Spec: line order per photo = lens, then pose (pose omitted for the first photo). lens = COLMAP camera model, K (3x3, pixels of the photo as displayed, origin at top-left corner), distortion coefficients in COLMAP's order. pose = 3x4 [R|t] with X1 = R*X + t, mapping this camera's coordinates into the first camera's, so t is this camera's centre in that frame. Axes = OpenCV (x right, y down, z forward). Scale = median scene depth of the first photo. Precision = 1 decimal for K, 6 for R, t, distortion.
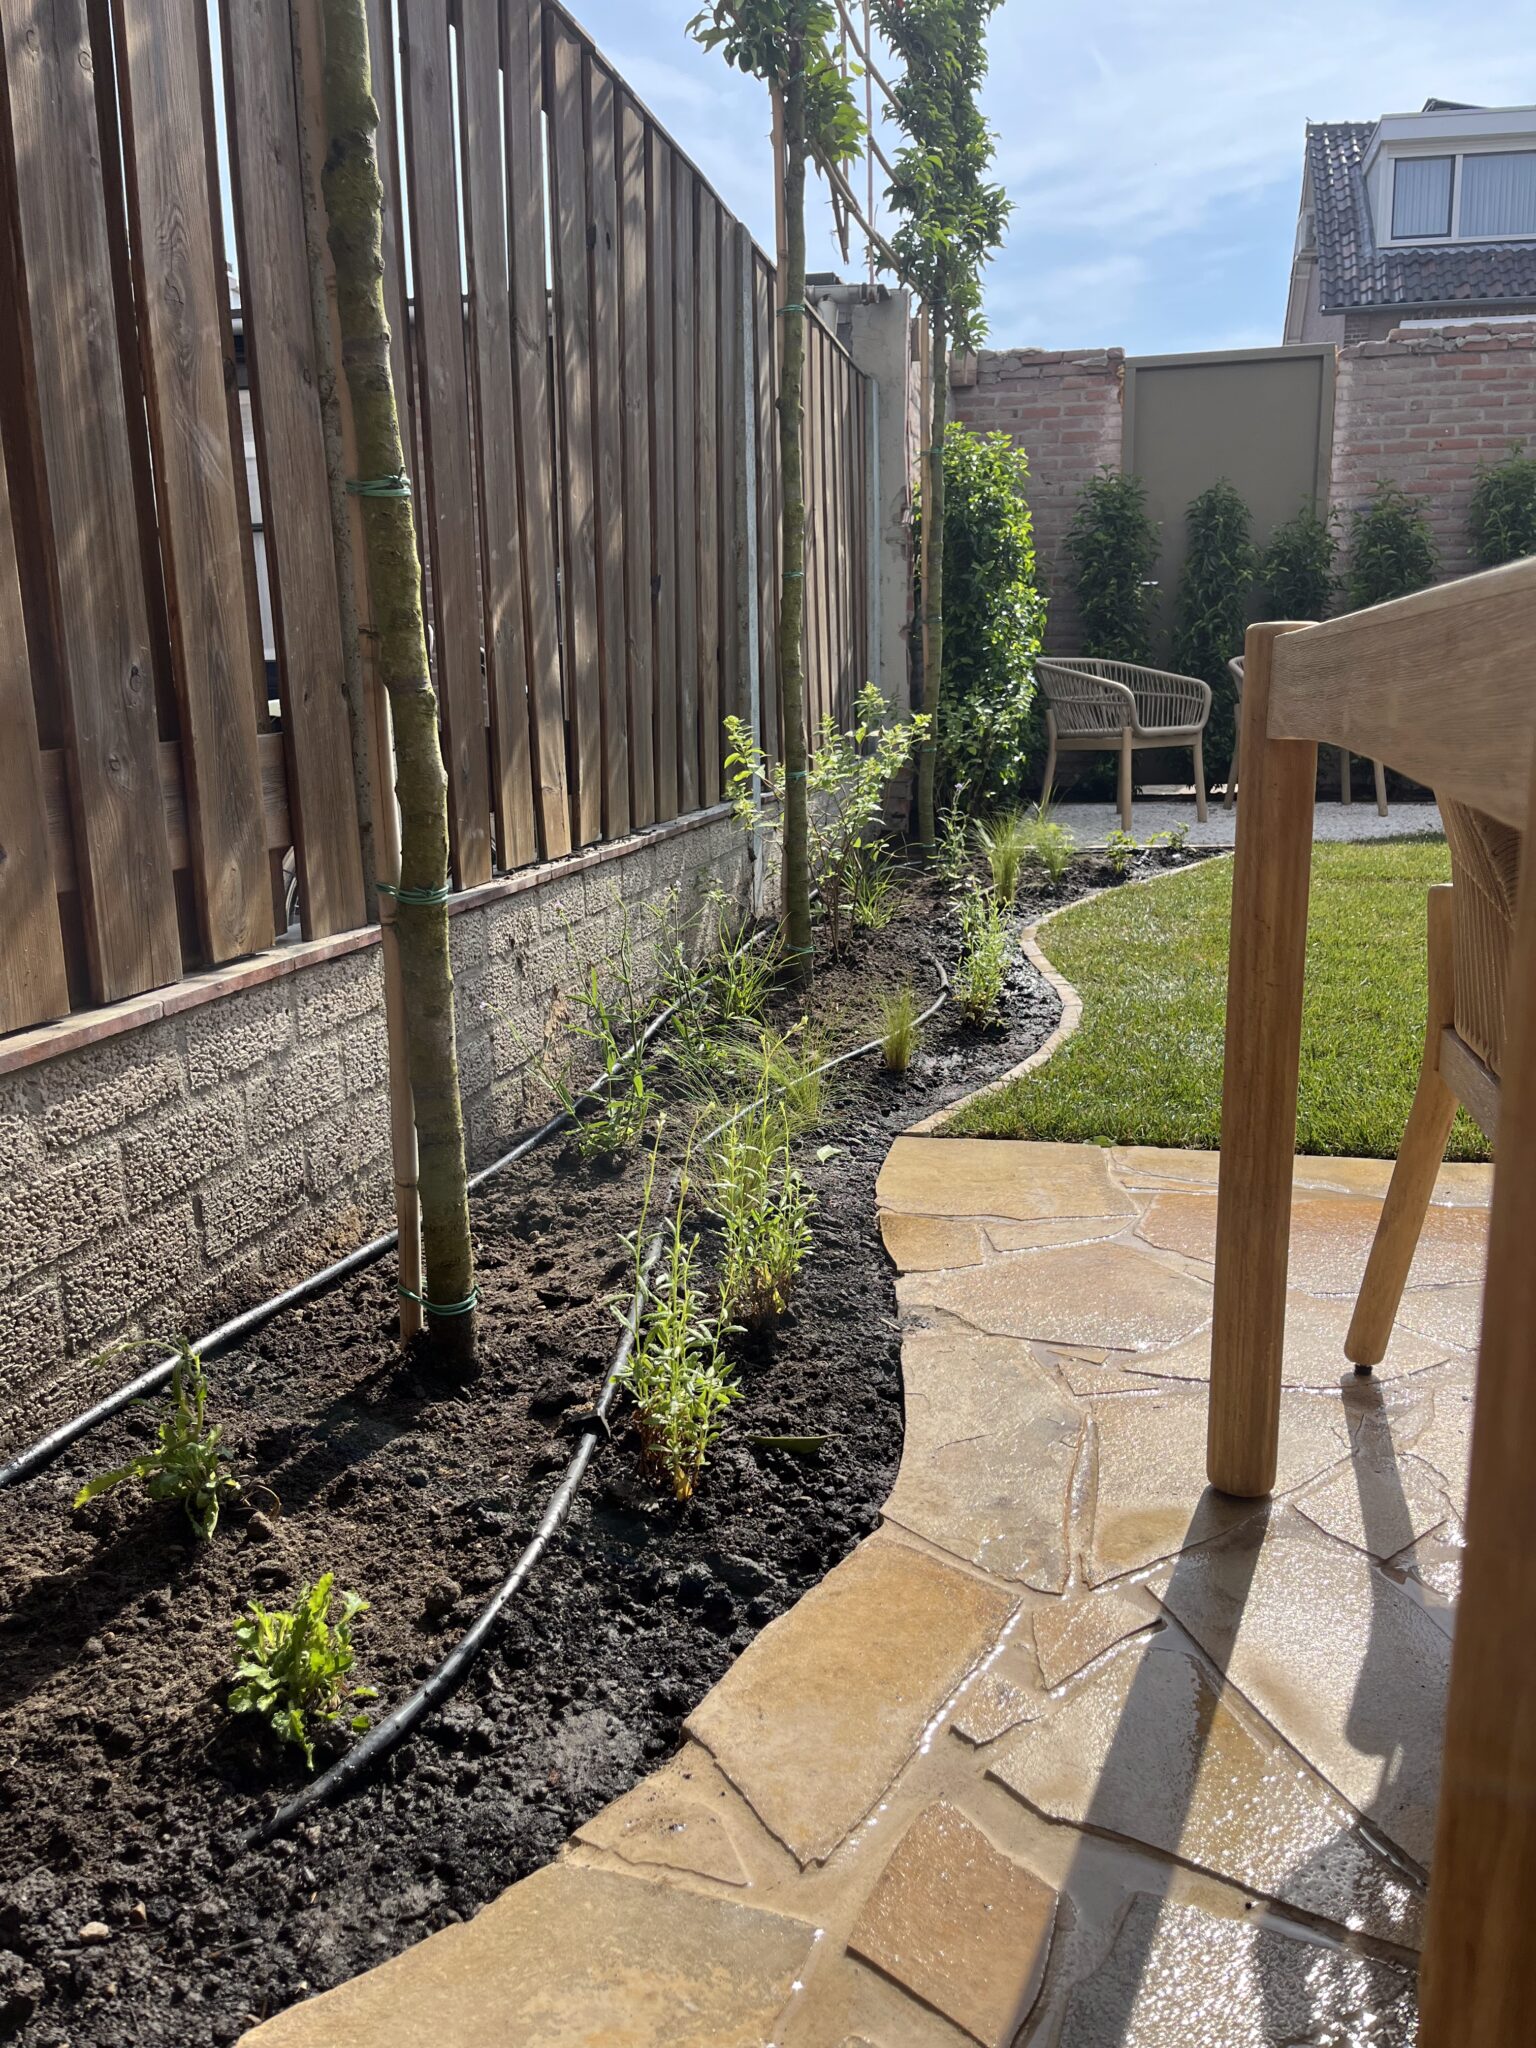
lens RADIAL K [[1552.8, 0, 766.0], [0, 1552.8, 1008.3], [0, 0, 1]] dist [0.063693, -0.091260]
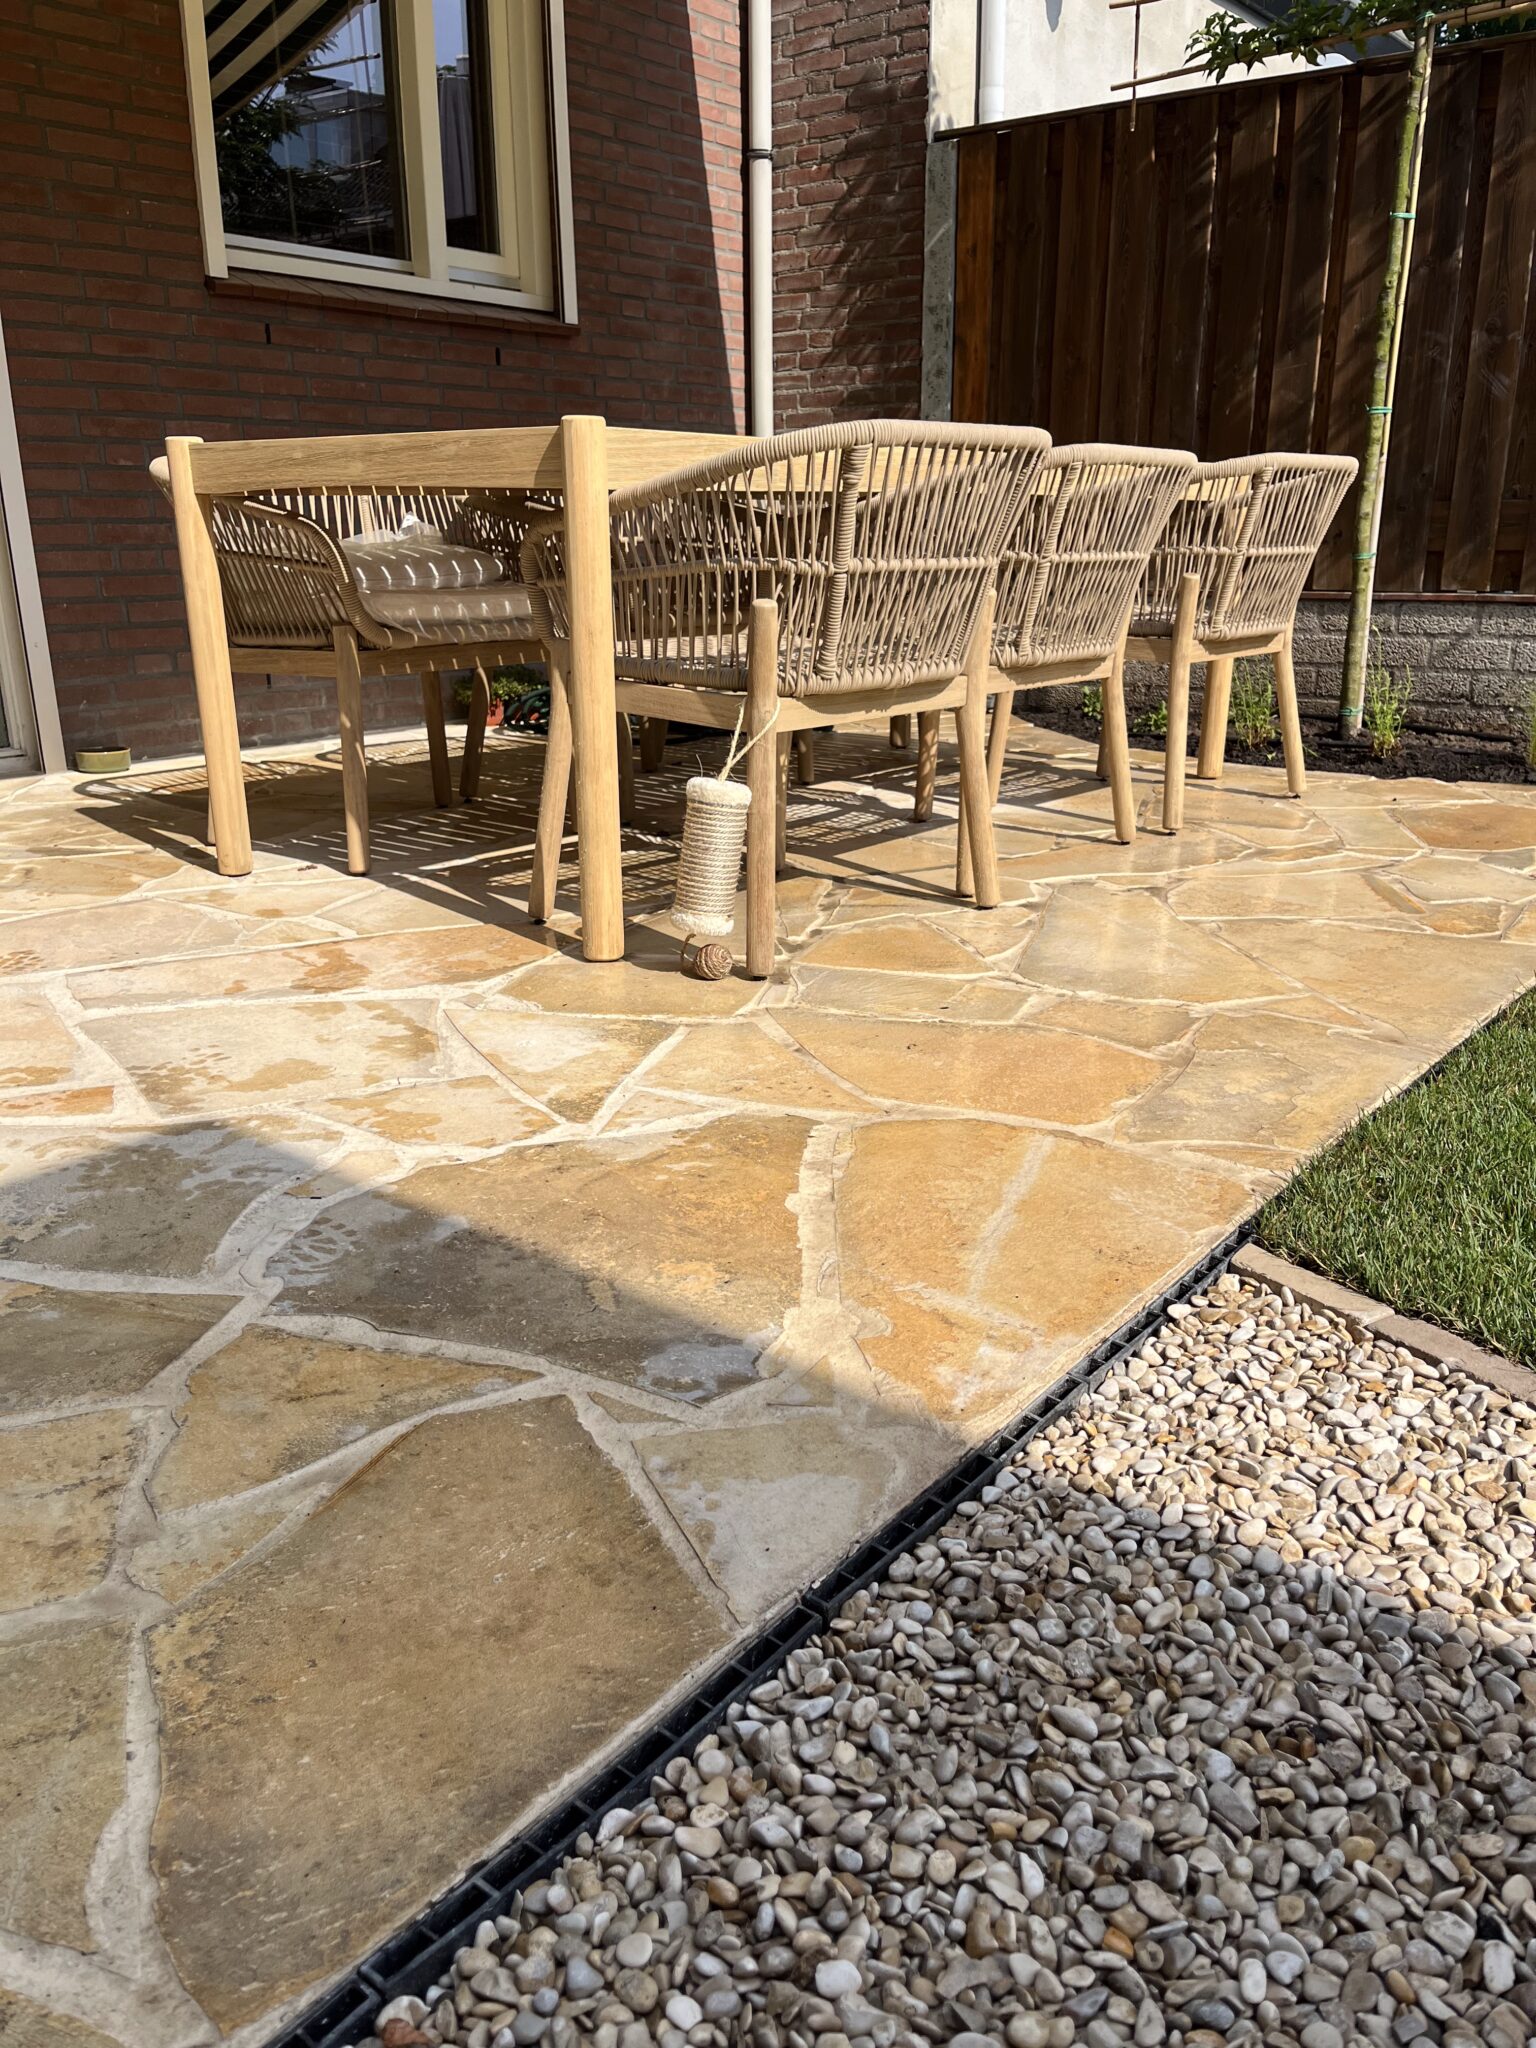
lens RADIAL K [[1552.8, 0, 781.2], [0, 1552.8, 1033.1], [0, 0, 1]] dist [0.063693, -0.091260]
pose [[-0.434664, 0.293744, -0.851341, 0.544980], [-0.174771, 0.899828, 0.399706, -0.045920], [0.883472, 0.322527, -0.339785, 0.245425]]
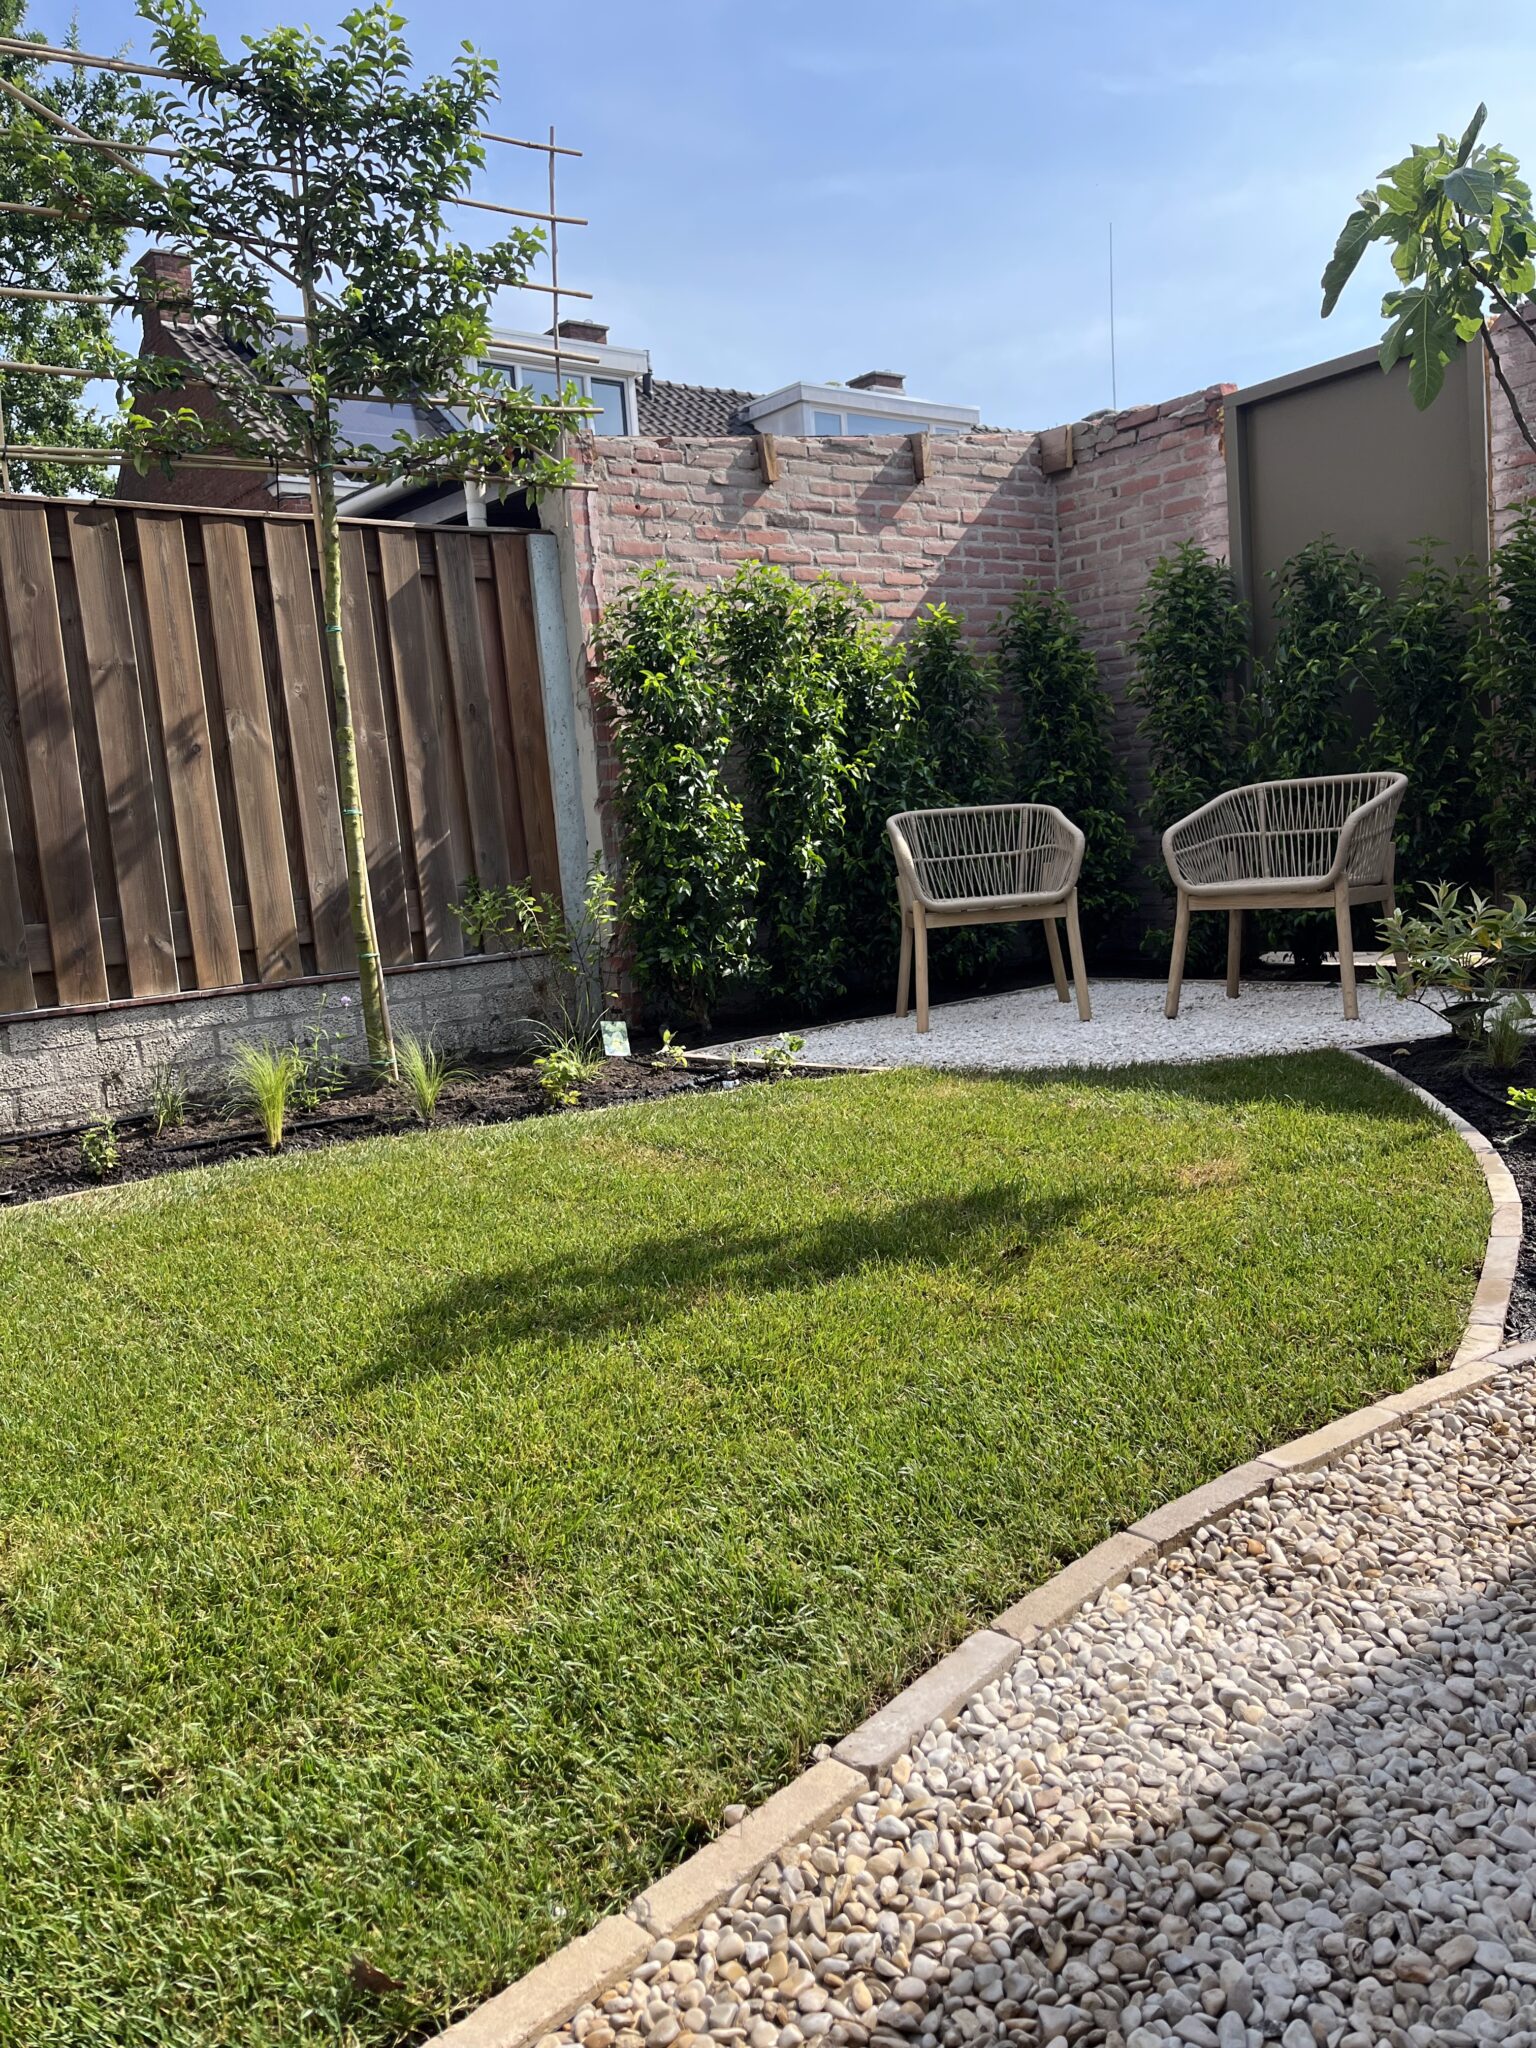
lens RADIAL K [[1552.8, 0, 772.1], [0, 1552.8, 1021.5], [0, 0, 1]] dist [0.063693, -0.091260]
pose [[0.783337, 0.028027, -0.620965, 0.535521], [-0.064655, 0.997238, -0.036551, -0.071680], [0.618226, 0.068780, 0.782986, 0.291883]]
